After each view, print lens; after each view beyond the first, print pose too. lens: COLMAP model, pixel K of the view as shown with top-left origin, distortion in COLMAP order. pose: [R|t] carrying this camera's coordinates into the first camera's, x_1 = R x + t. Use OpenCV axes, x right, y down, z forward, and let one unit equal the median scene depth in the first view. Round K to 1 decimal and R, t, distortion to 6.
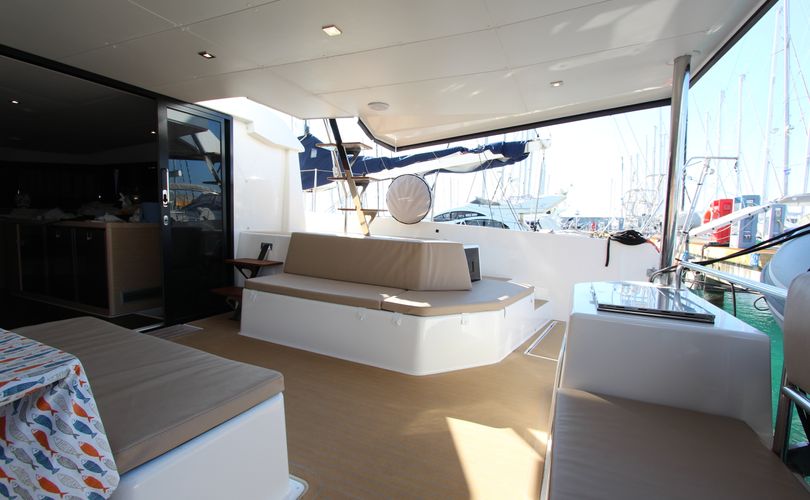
lens RADIAL K [[381.1, 0, 405.0], [0, 381.1, 250.0], [0, 0, 1]] dist [0.031384, -0.020554]
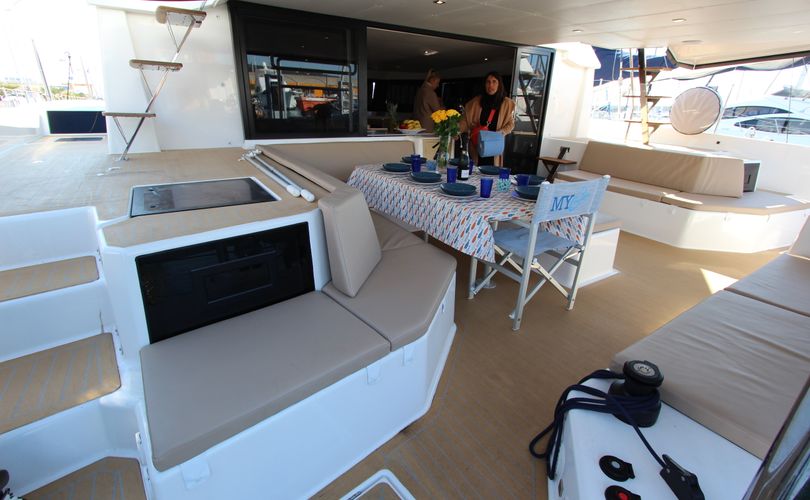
lens RADIAL K [[381.1, 0, 405.0], [0, 381.1, 250.0], [0, 0, 1]] dist [0.031384, -0.020554]
pose [[0.849315, 0.196854, -0.489810, -0.094908], [-0.053766, 0.955301, 0.290704, -0.034964], [0.525142, -0.220564, 0.821935, -0.567634]]
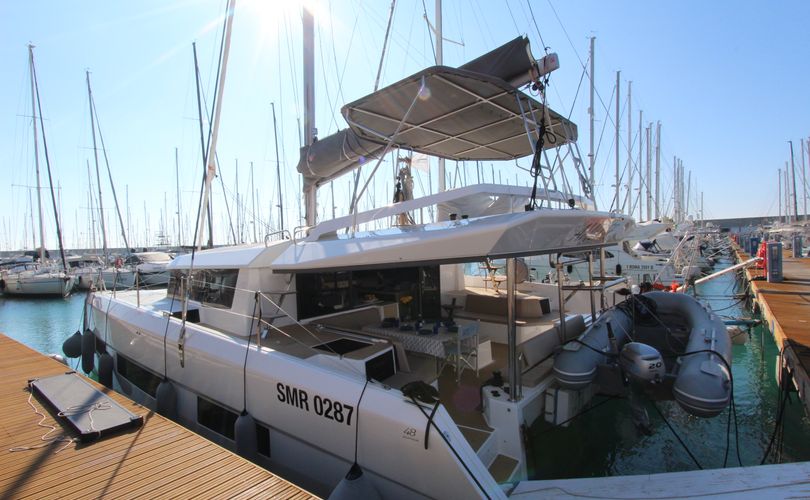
lens RADIAL K [[408.0, 0, 405.0], [0, 408.0, 250.0], [0, 0, 1]] dist [-0.000554, -0.000027]
pose [[0.965289, -0.050720, -0.256211, 0.001729], [0.036455, 0.997525, -0.060126, -0.173296], [0.258627, 0.048699, 0.964749, -1.521585]]
